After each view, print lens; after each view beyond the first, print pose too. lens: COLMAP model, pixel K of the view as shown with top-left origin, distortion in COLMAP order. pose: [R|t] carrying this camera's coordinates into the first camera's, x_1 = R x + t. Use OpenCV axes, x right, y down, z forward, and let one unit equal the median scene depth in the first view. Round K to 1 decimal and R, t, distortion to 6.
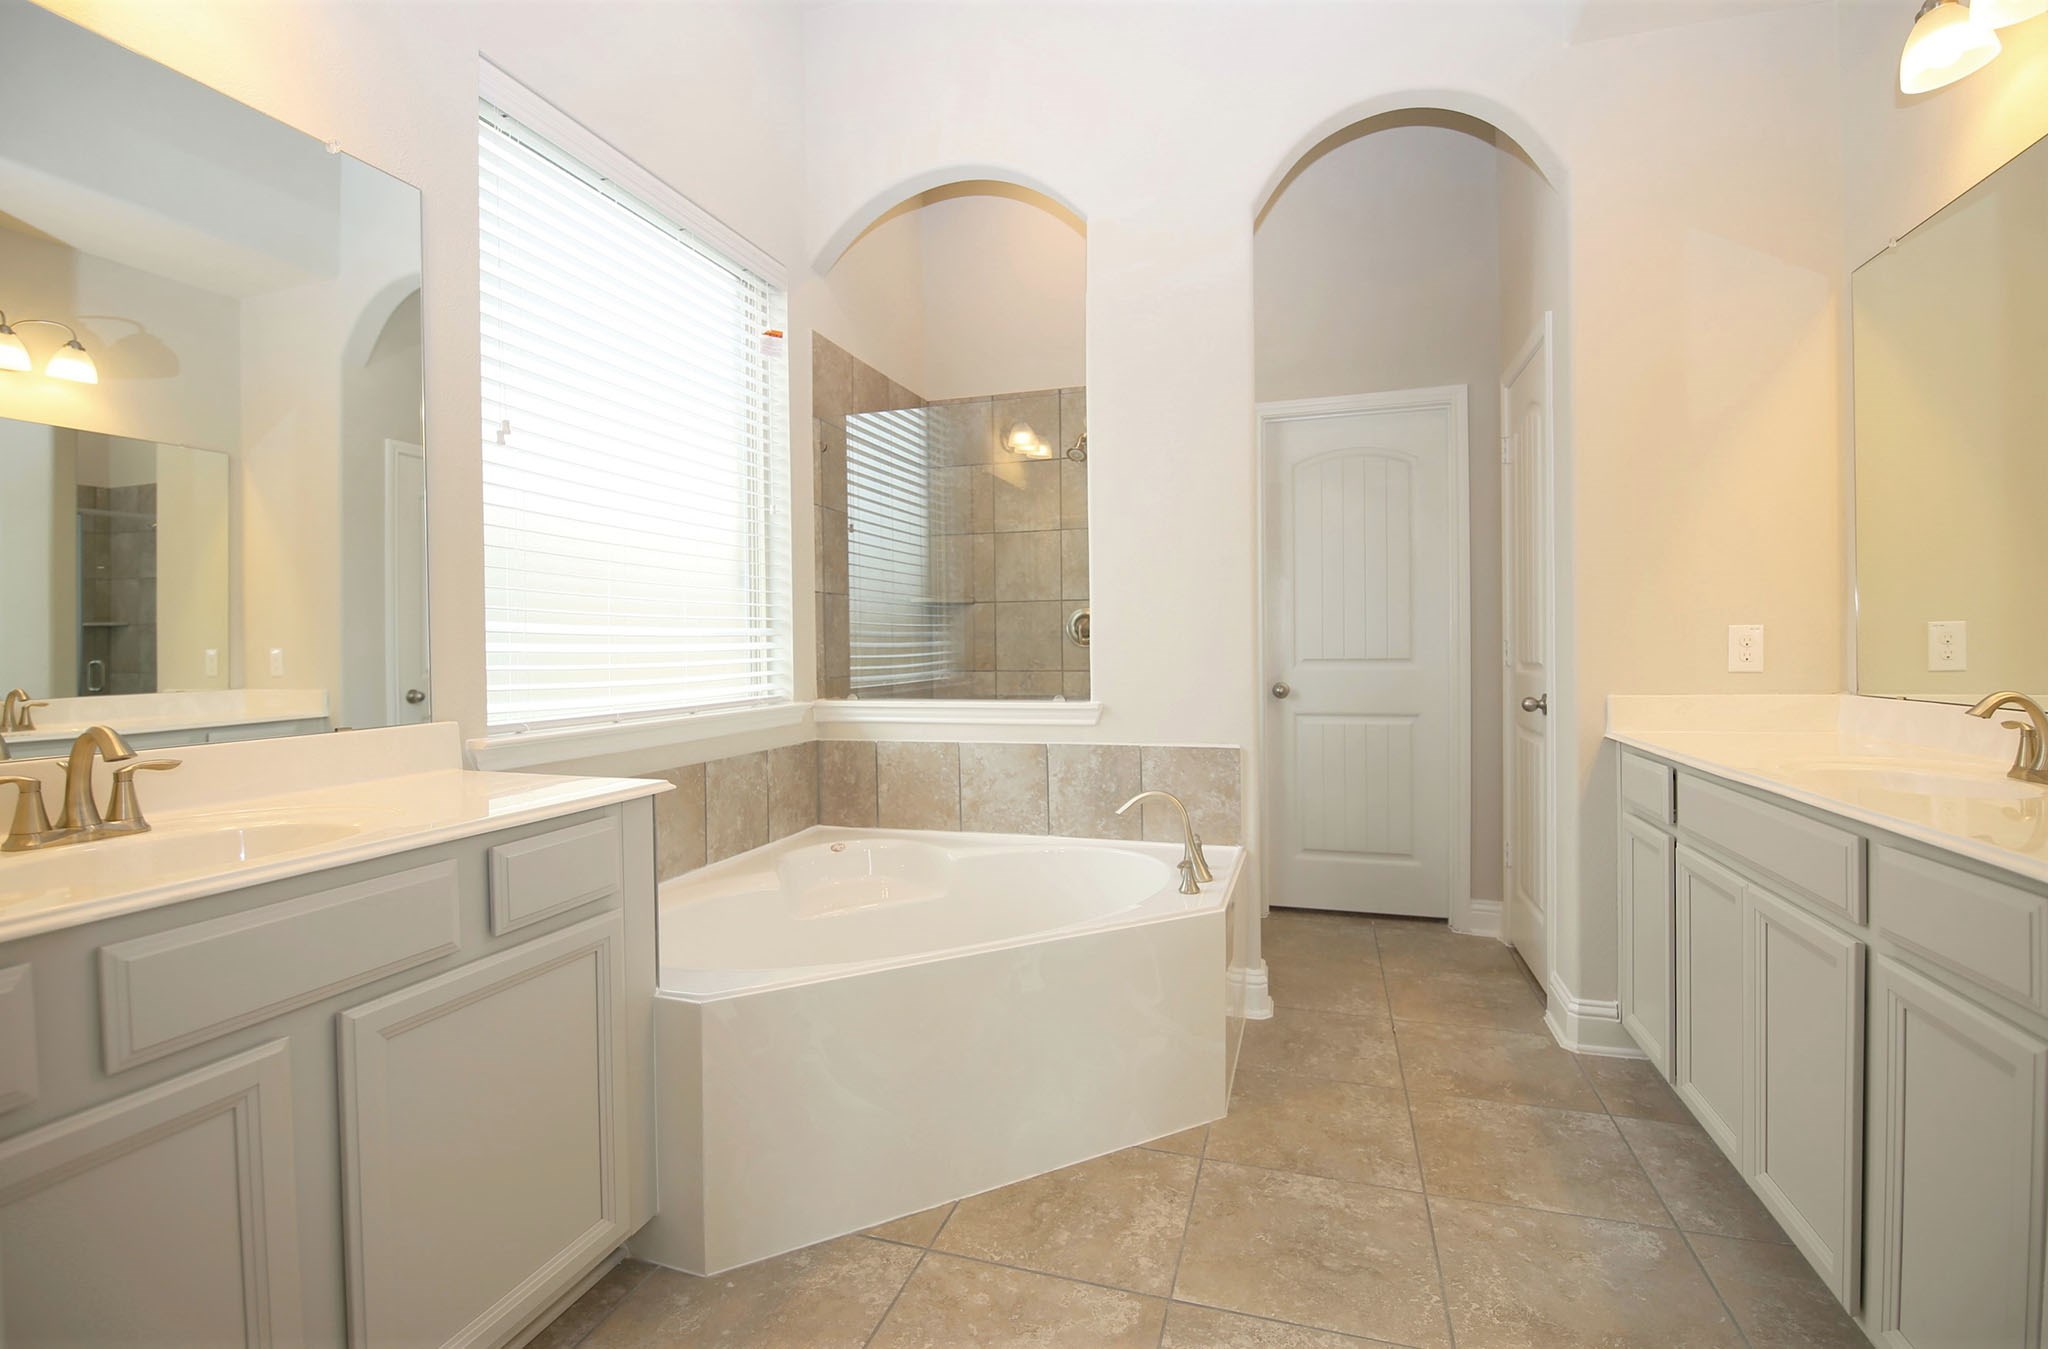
lens RADIAL K [[916.1, 0, 1026.6], [0, 916.1, 670.0], [0, 0, 1]] dist [-0.008757, -0.003255]
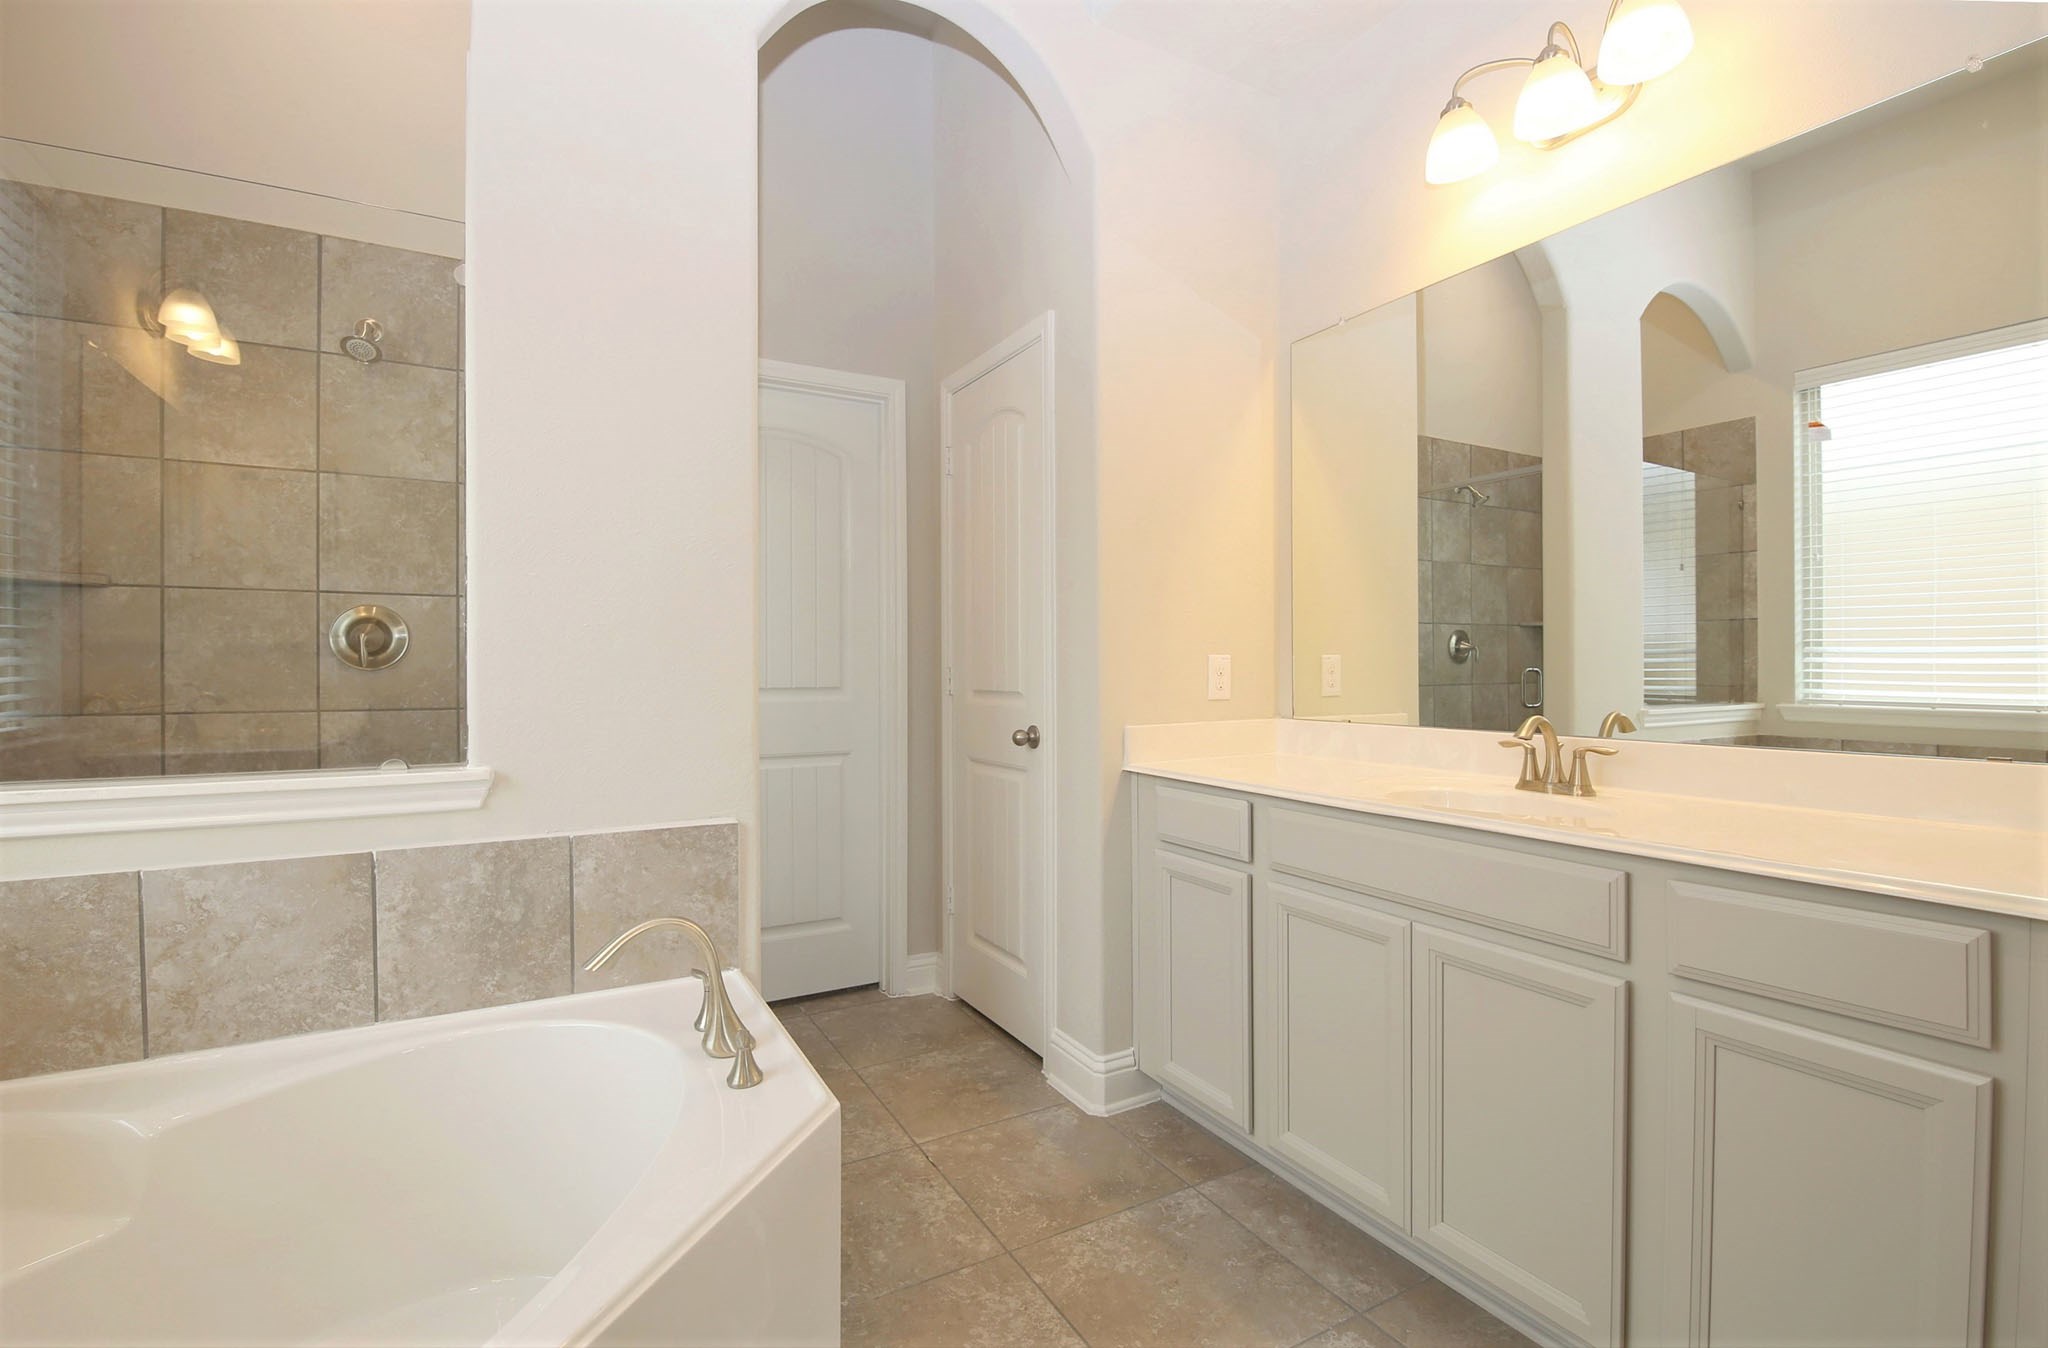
lens RADIAL K [[916.1, 0, 1028.3], [0, 916.1, 677.2], [0, 0, 1]] dist [-0.008757, -0.003255]
pose [[0.681160, 0.002172, 0.732131, -0.106247], [0.012455, 0.999817, -0.014554, -0.008797], [-0.732029, 0.019032, 0.681008, 0.356110]]
